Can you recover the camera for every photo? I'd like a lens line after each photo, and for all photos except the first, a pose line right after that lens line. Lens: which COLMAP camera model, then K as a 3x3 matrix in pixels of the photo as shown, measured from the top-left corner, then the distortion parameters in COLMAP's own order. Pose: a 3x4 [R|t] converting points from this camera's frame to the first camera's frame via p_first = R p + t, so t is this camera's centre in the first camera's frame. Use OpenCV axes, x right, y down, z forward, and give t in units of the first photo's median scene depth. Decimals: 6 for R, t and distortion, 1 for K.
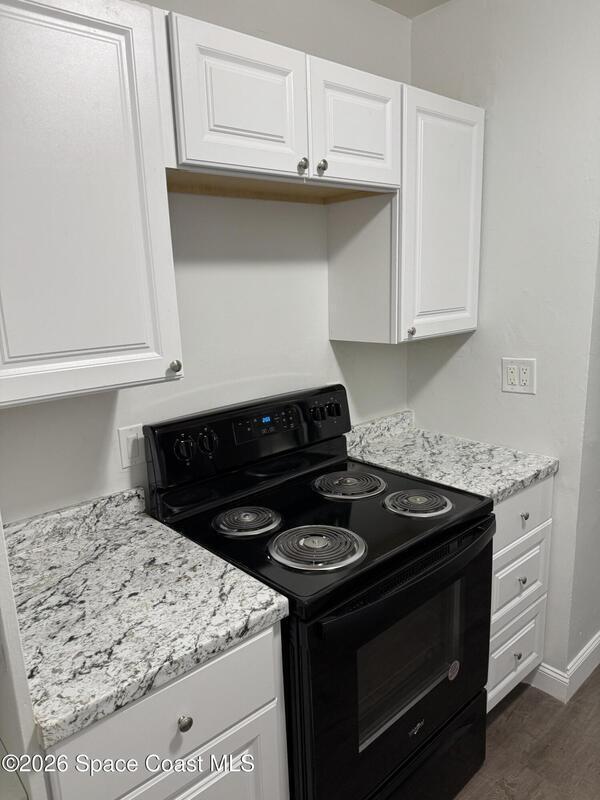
lens RADIAL K [[589.1, 0, 300.0], [0, 589.1, 400.0], [0, 0, 1]] dist [0.132671, -0.146319]
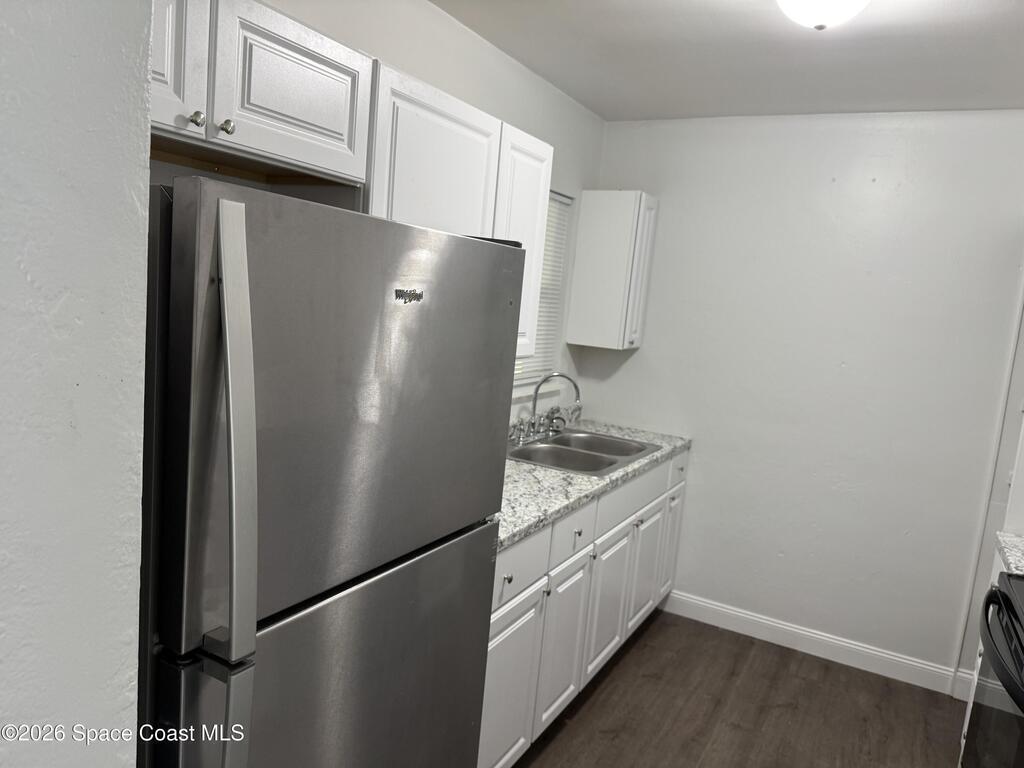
lens RADIAL K [[707.9, 0, 512.0], [0, 707.9, 384.0], [0, 0, 1]] dist [0.122867, -0.141787]
pose [[0.943038, 0.049997, 0.328908, -0.425264], [-0.026405, 0.996773, -0.075808, 0.083982], [-0.331637, 0.062805, 0.941314, -0.374781]]
